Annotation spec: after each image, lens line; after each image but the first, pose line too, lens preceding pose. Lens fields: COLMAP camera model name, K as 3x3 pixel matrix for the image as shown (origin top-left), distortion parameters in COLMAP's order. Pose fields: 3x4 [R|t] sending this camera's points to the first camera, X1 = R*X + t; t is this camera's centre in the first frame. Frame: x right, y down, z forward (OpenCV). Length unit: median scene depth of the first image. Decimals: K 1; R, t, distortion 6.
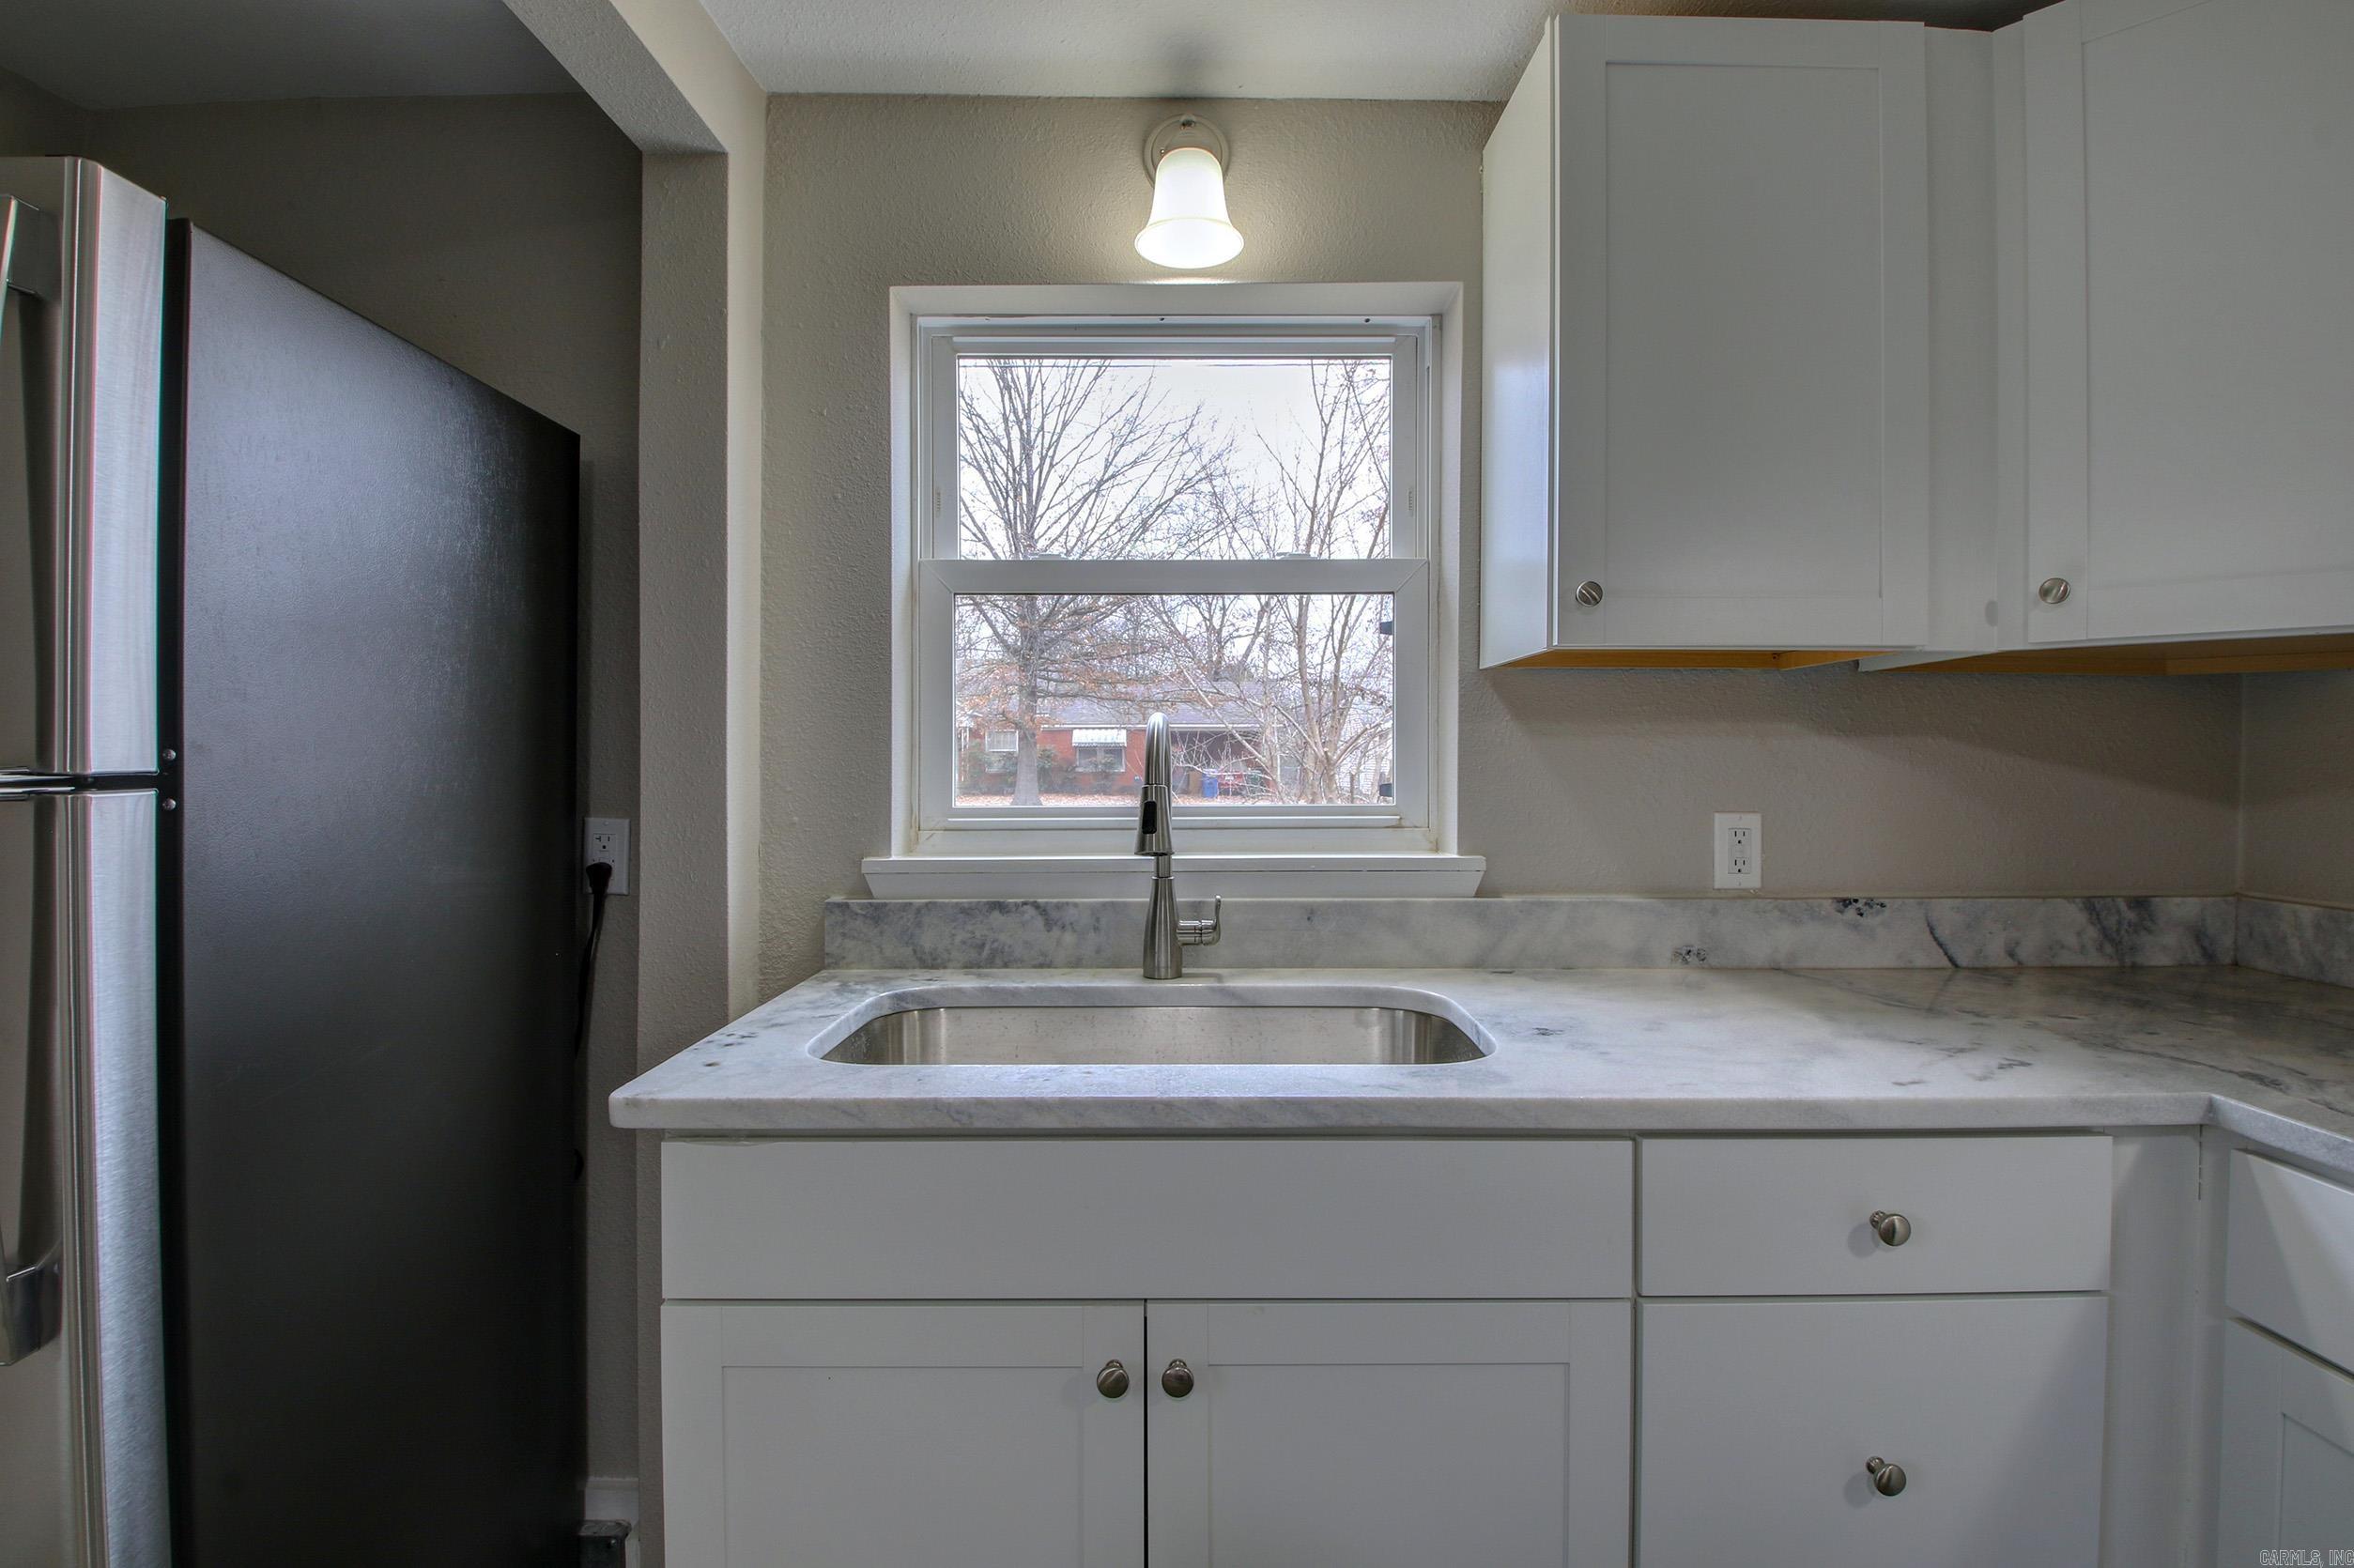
lens RADIAL K [[1113.8, 0, 1187.6], [0, 1113.8, 765.8], [0, 0, 1]] dist [0.013373, -0.023037]
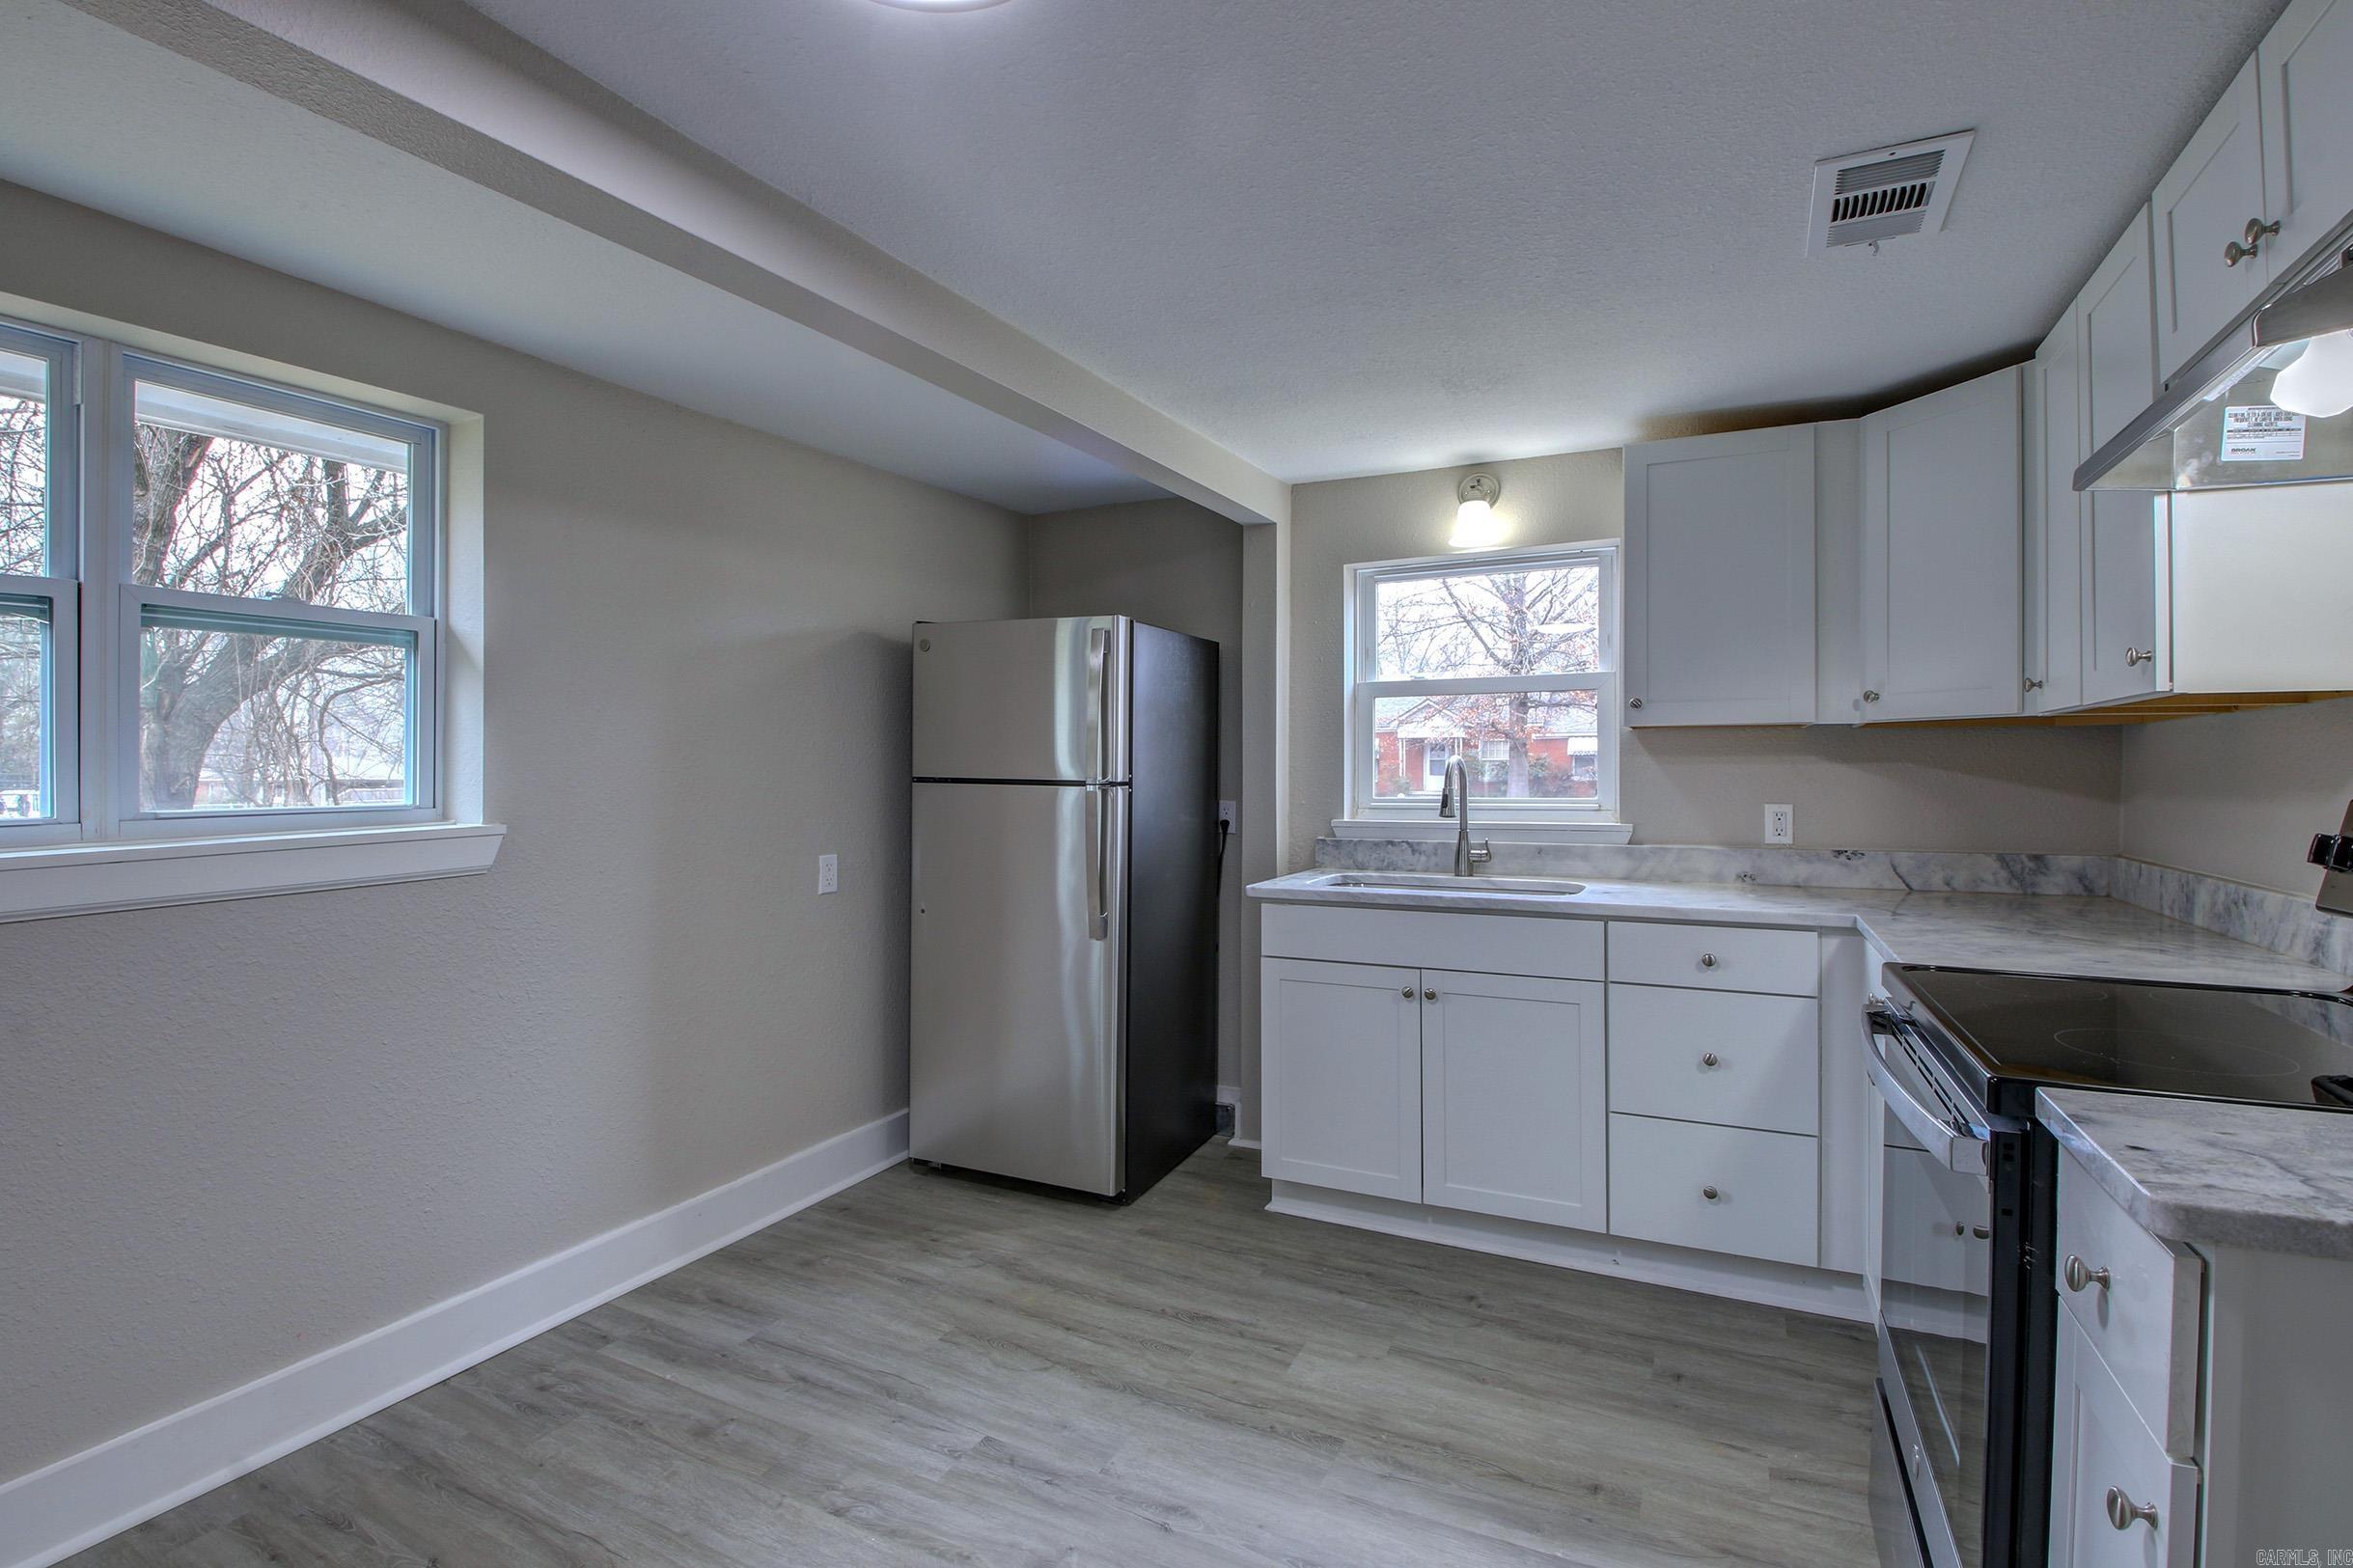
lens RADIAL K [[1113.3, 0, 1169.0], [0, 1113.3, 777.8], [0, 0, 1]] dist [0.013373, -0.023037]
pose [[0.896125, -0.000070, -0.443803, 0.414814], [0.001426, 0.999995, 0.002722, -0.008456], [0.443800, -0.003072, 0.896120, -1.167078]]
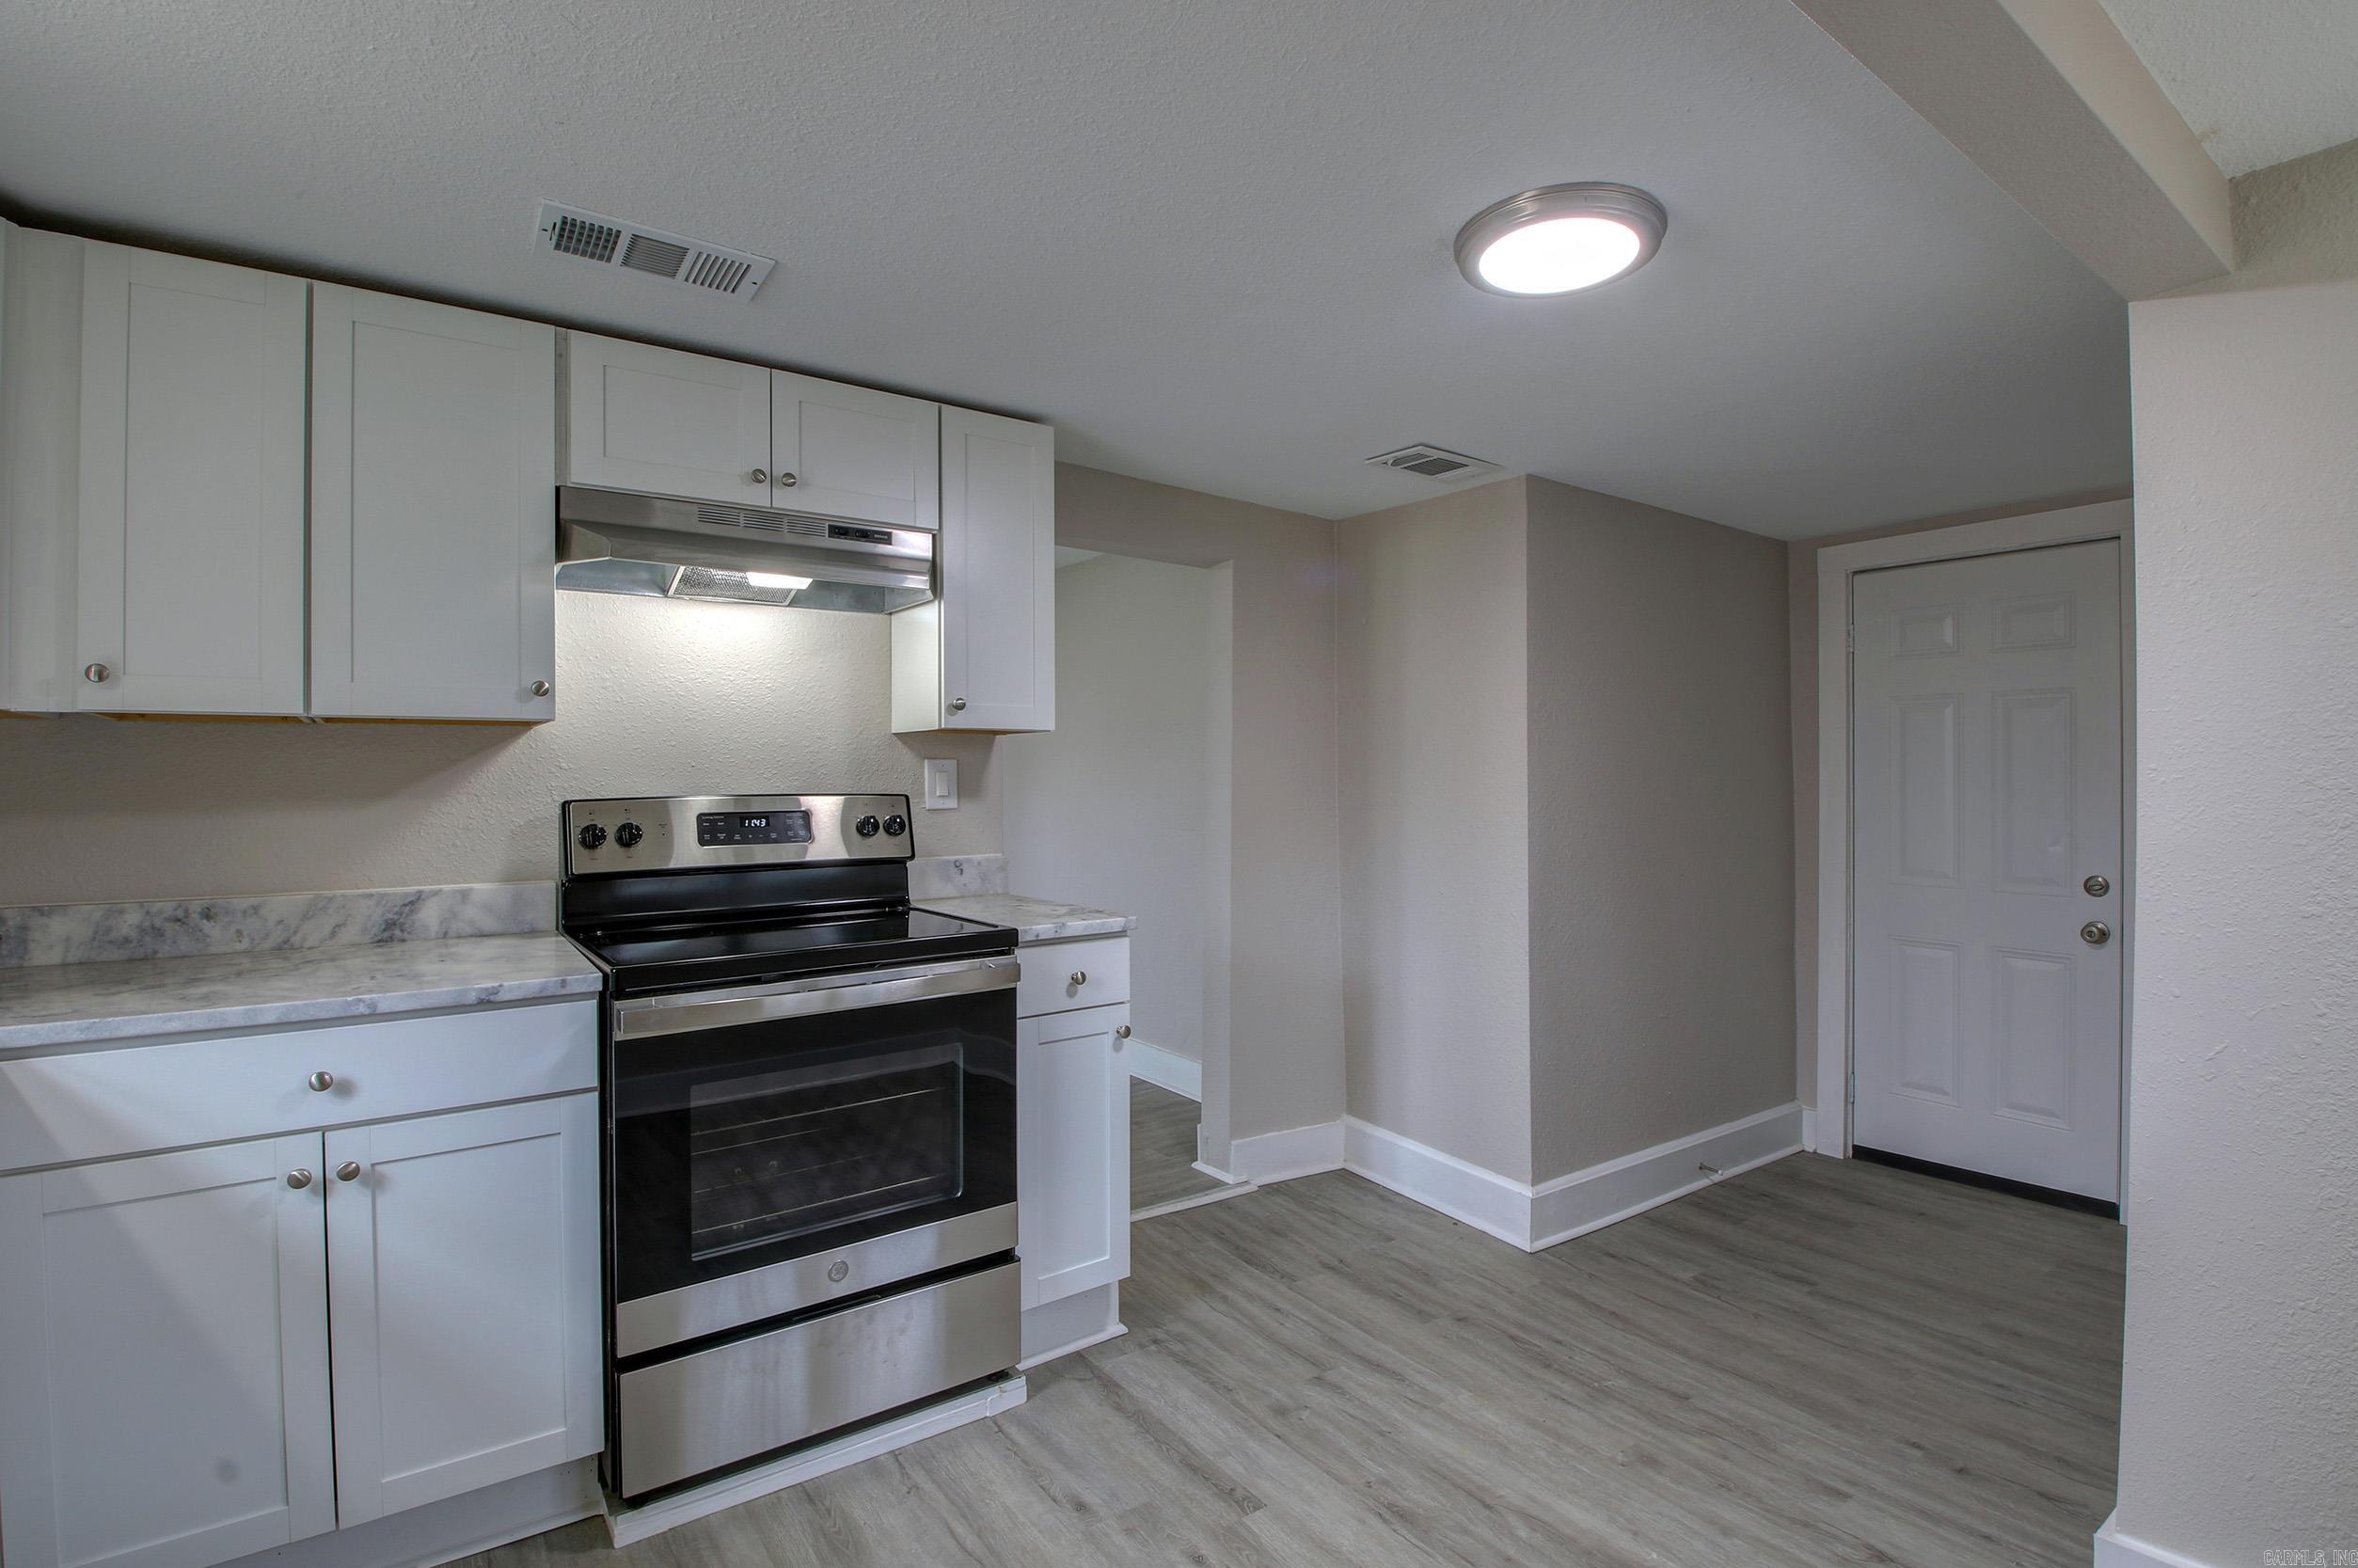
lens RADIAL K [[1115.8, 0, 1177.0], [0, 1115.8, 772.0], [0, 0, 1]] dist [0.013373, -0.023037]
pose [[-0.579160, -0.000105, 0.815214, -0.719270], [0.003623, 0.999990, 0.002703, -0.023787], [-0.815206, 0.004519, -0.579153, 0.342443]]
